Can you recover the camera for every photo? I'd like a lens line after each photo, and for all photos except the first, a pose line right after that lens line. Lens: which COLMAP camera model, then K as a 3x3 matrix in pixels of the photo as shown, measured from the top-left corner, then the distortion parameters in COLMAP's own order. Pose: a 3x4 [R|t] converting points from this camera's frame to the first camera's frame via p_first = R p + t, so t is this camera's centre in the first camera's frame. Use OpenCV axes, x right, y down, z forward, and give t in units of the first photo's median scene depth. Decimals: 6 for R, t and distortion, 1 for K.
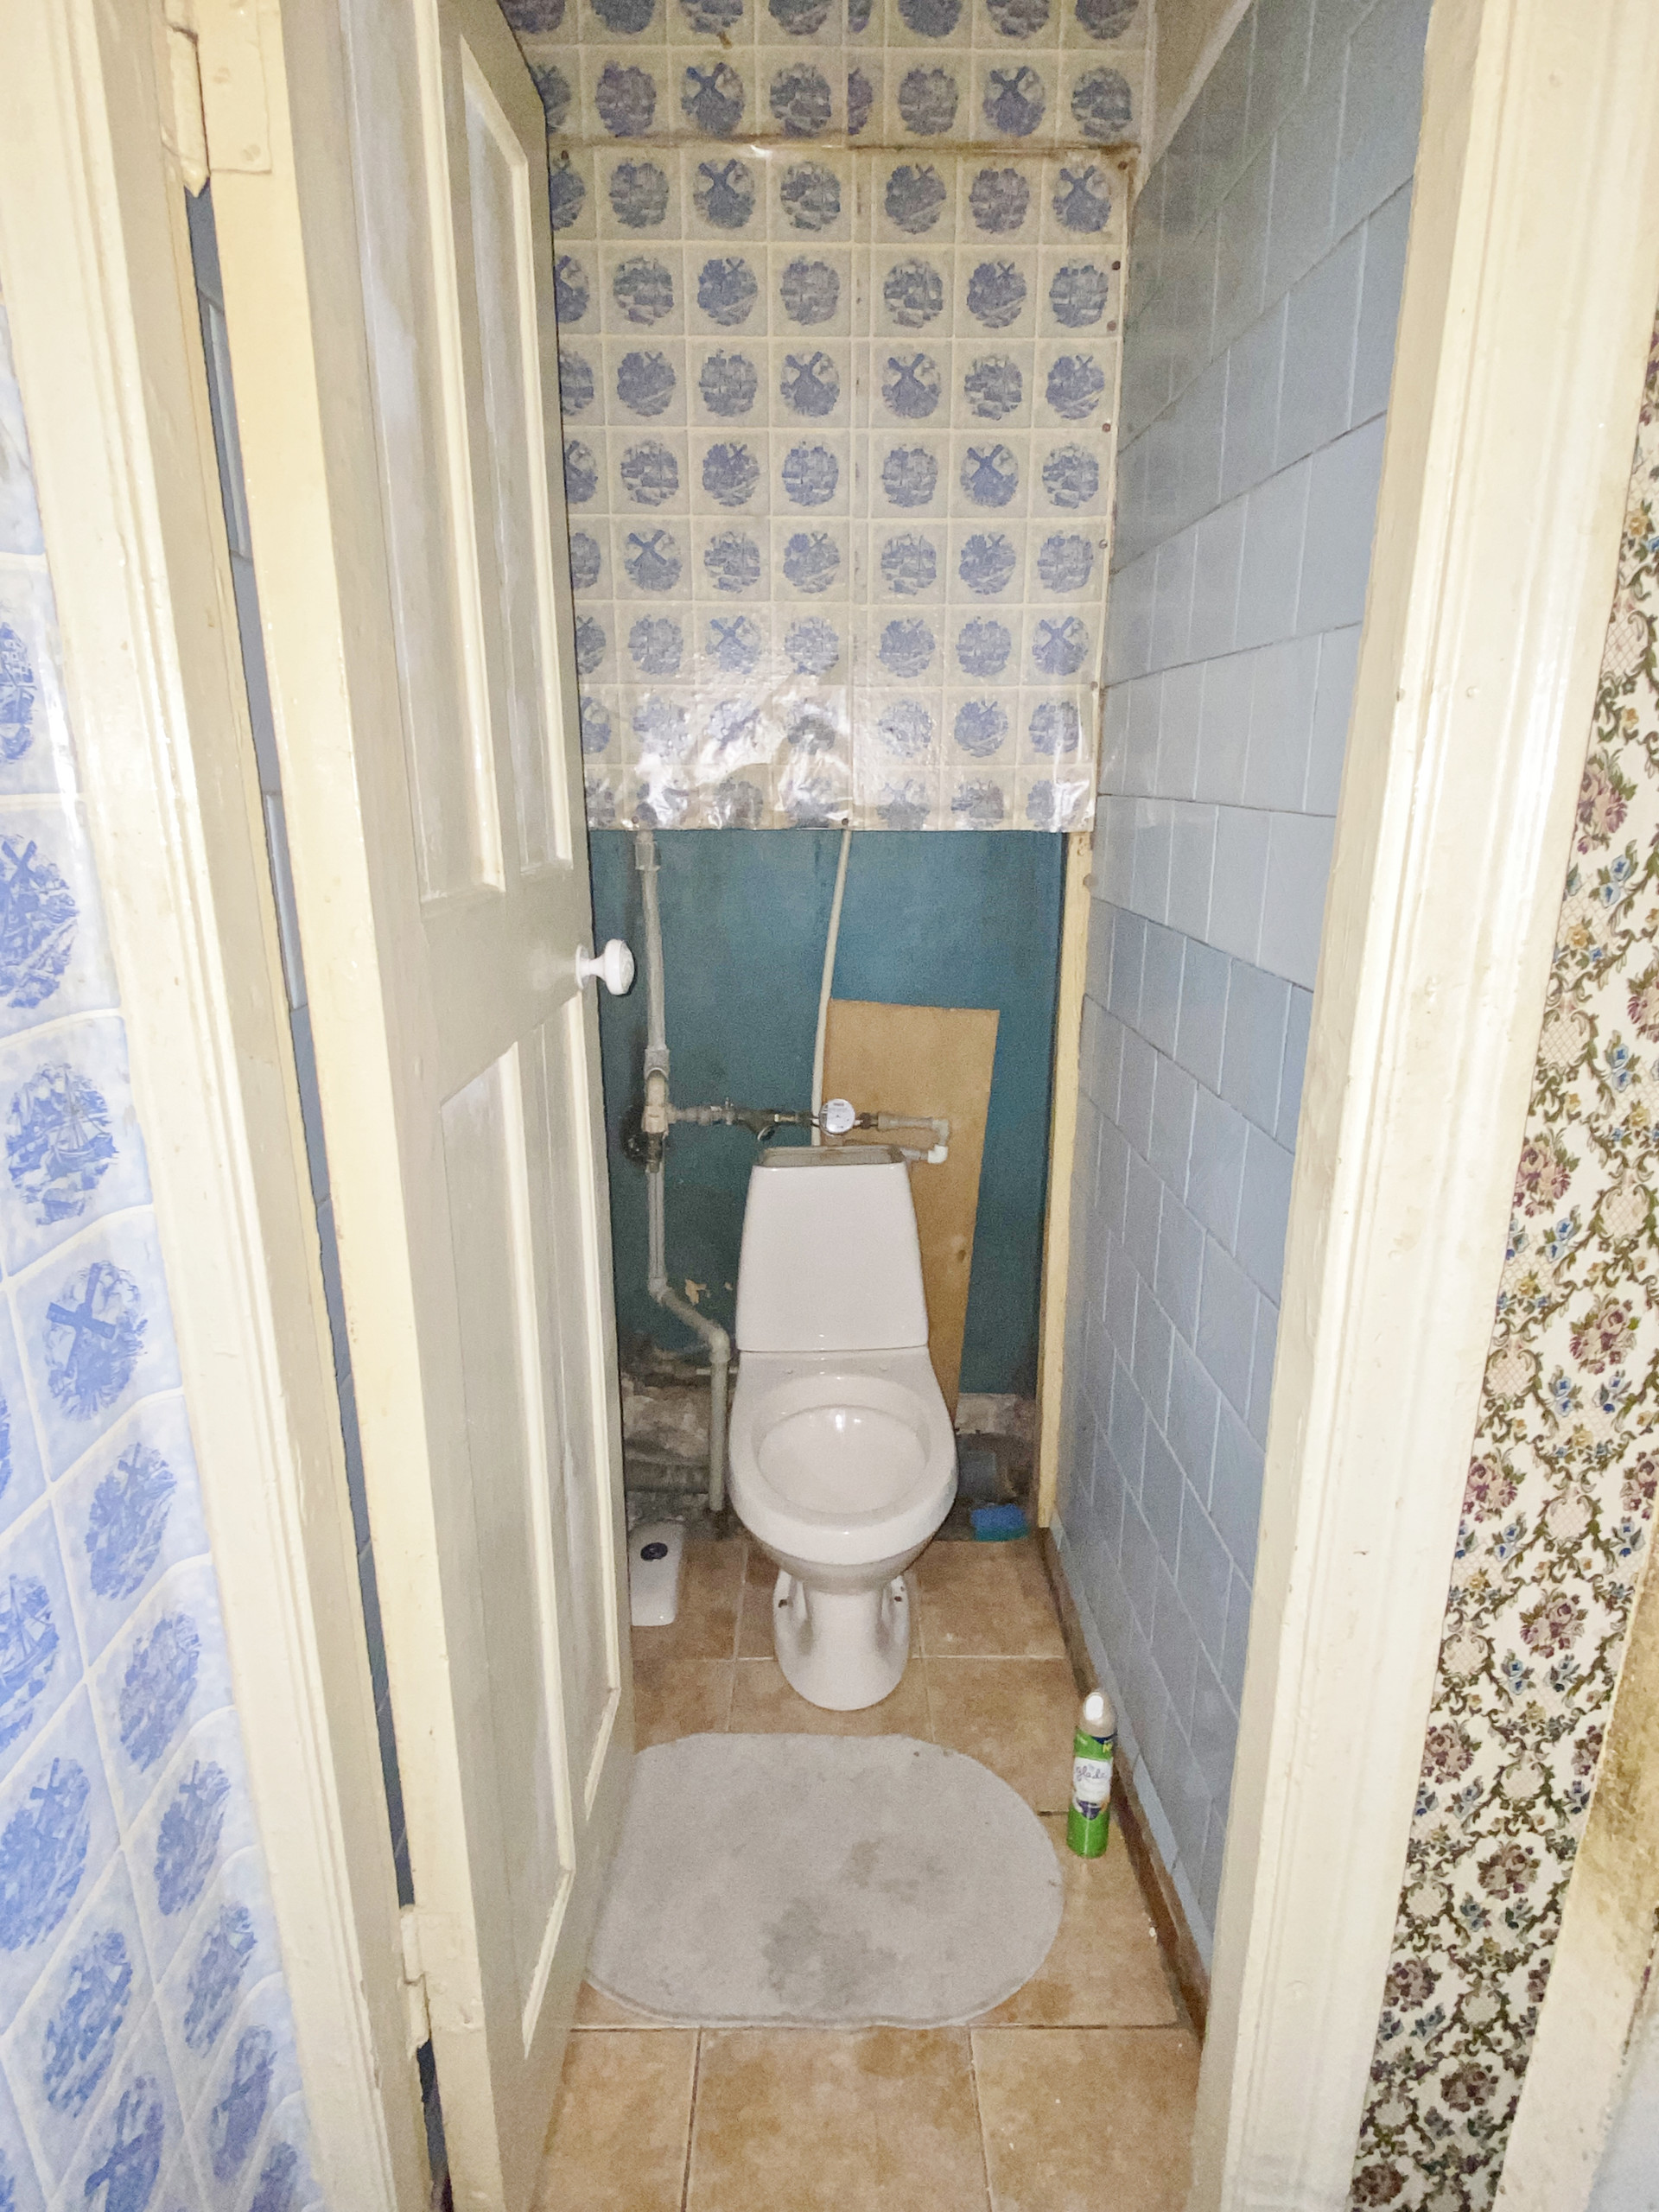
lens RADIAL K [[1174.5, 0, 829.5], [0, 1174.5, 1106.0], [0, 0, 1]] dist [0.012200, -0.000215]
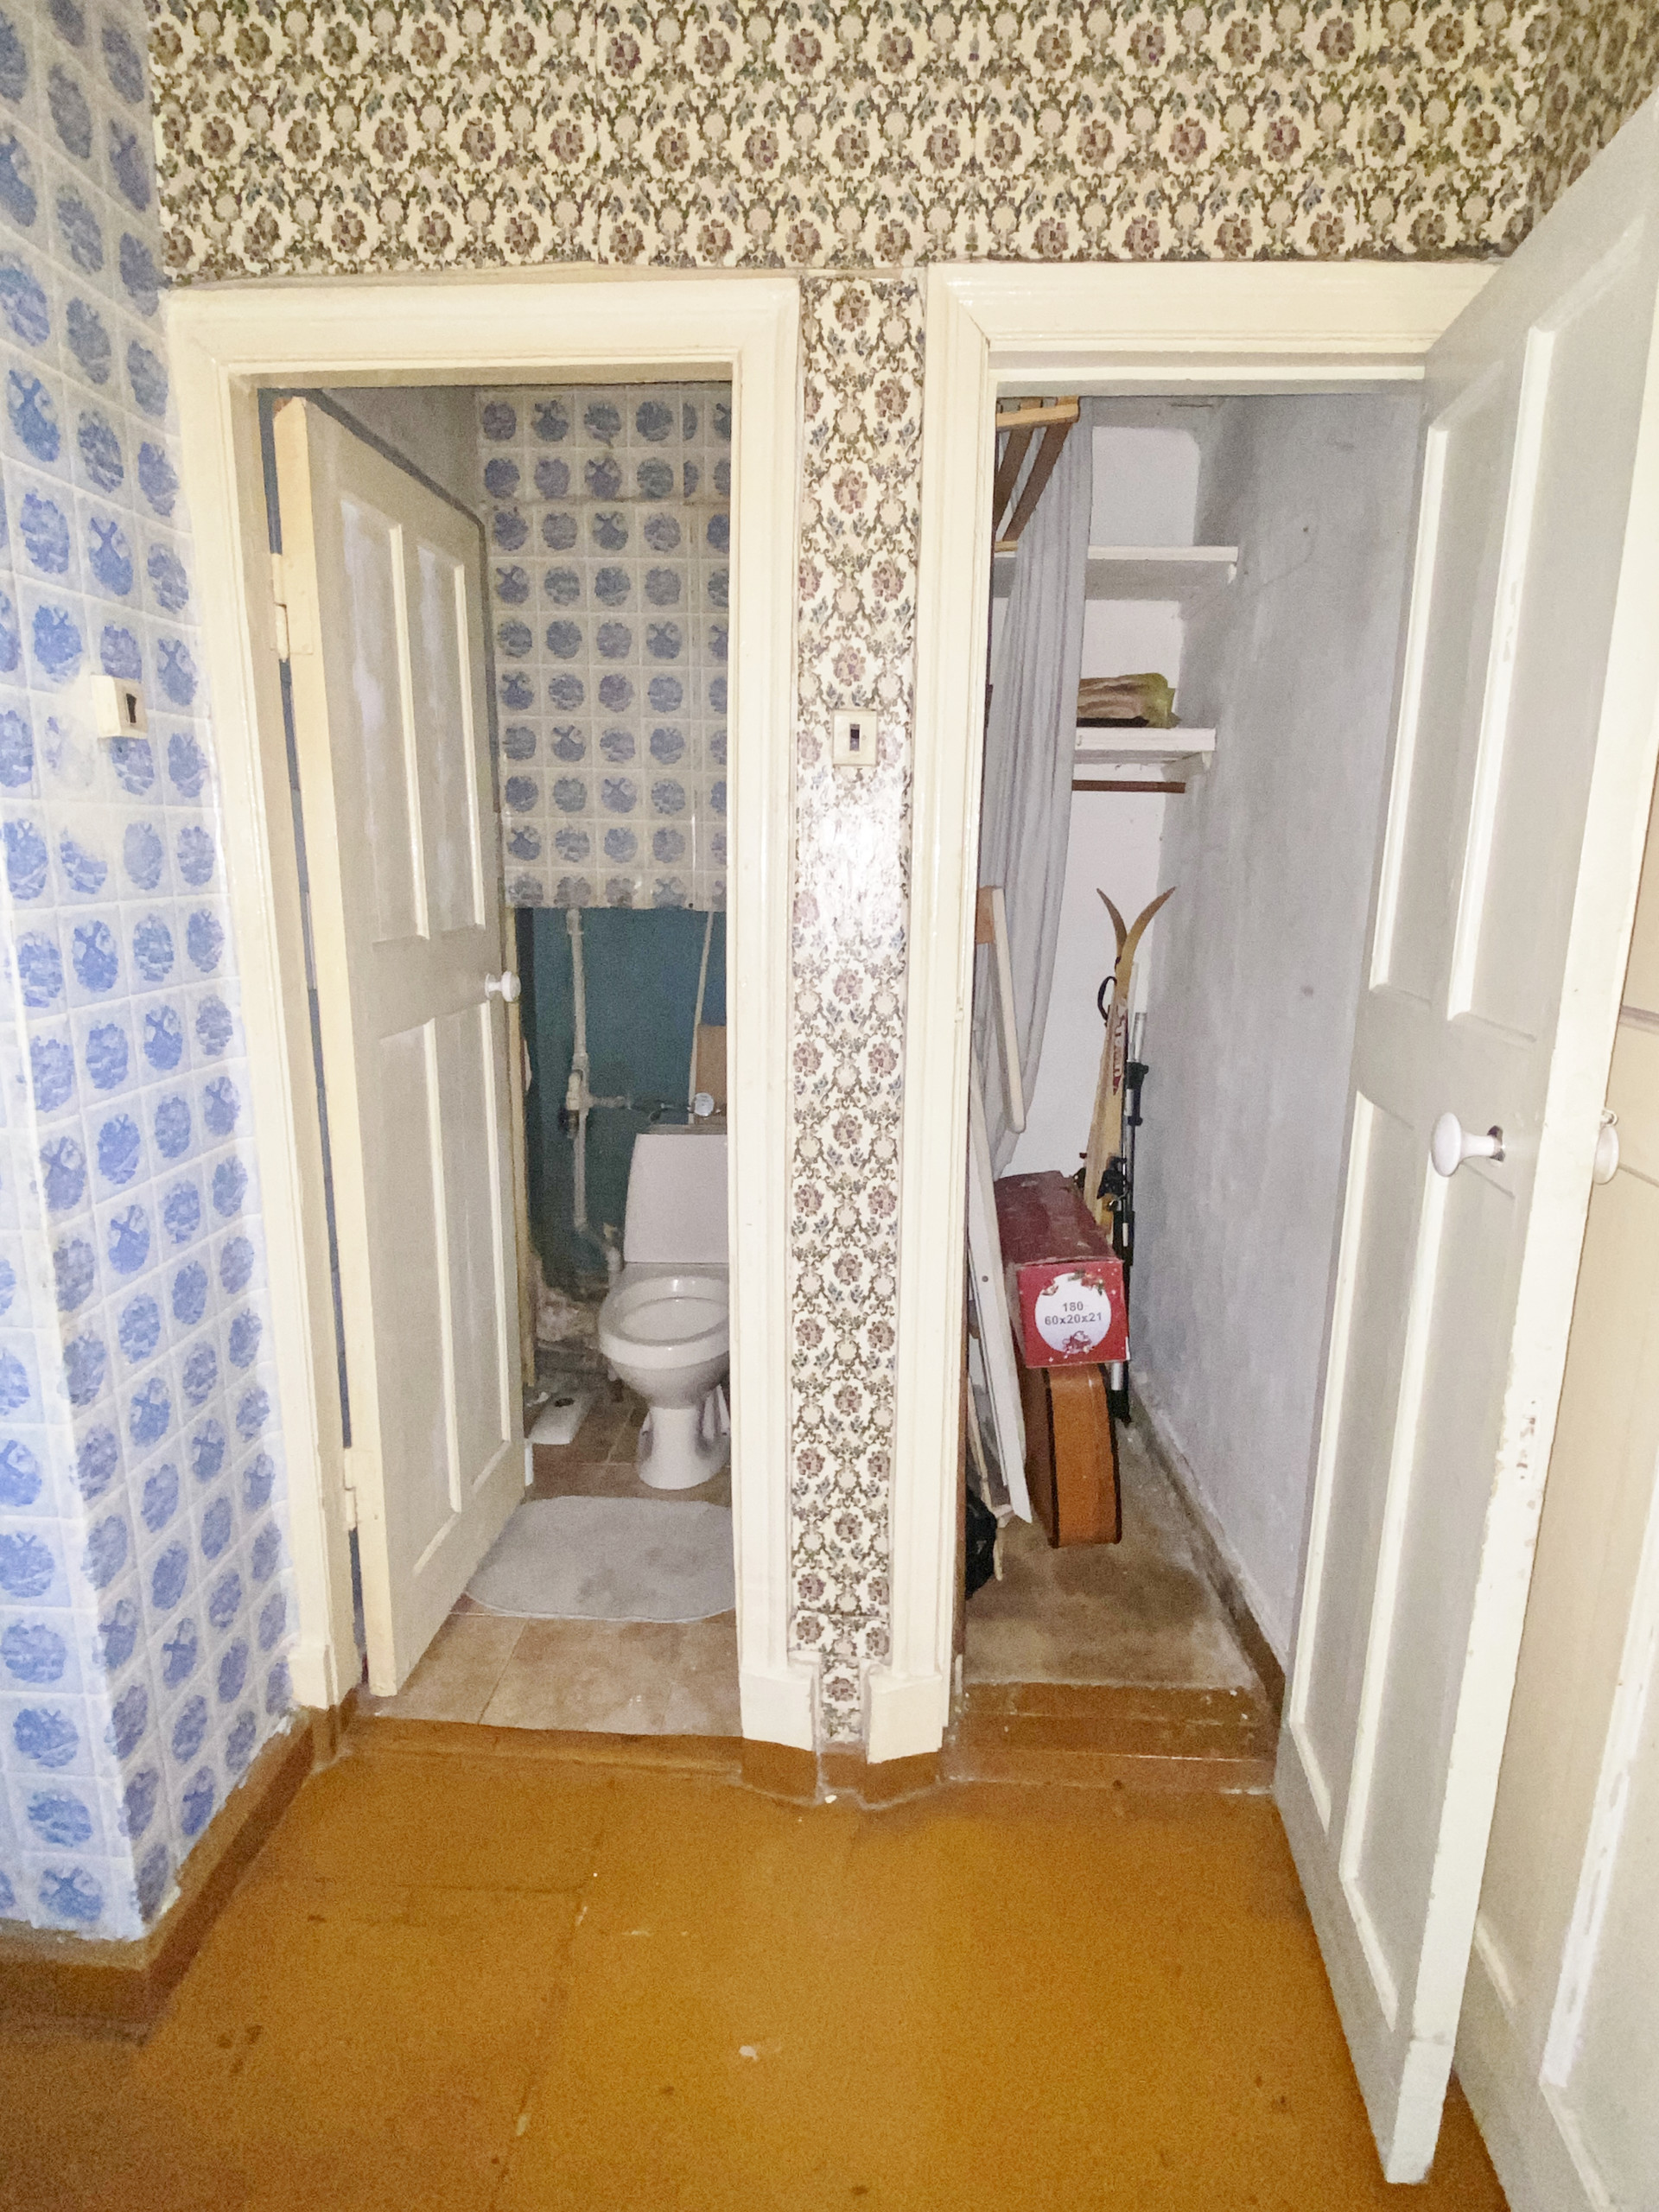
lens RADIAL K [[1173.2, 0, 829.5], [0, 1173.2, 1106.0], [0, 0, 1]] dist [0.072040, -0.000143]
pose [[0.997857, 0.026276, -0.059928, 0.342213], [-0.030029, 0.997587, -0.062604, 0.131662], [0.058138, 0.064269, 0.996238, -0.606924]]
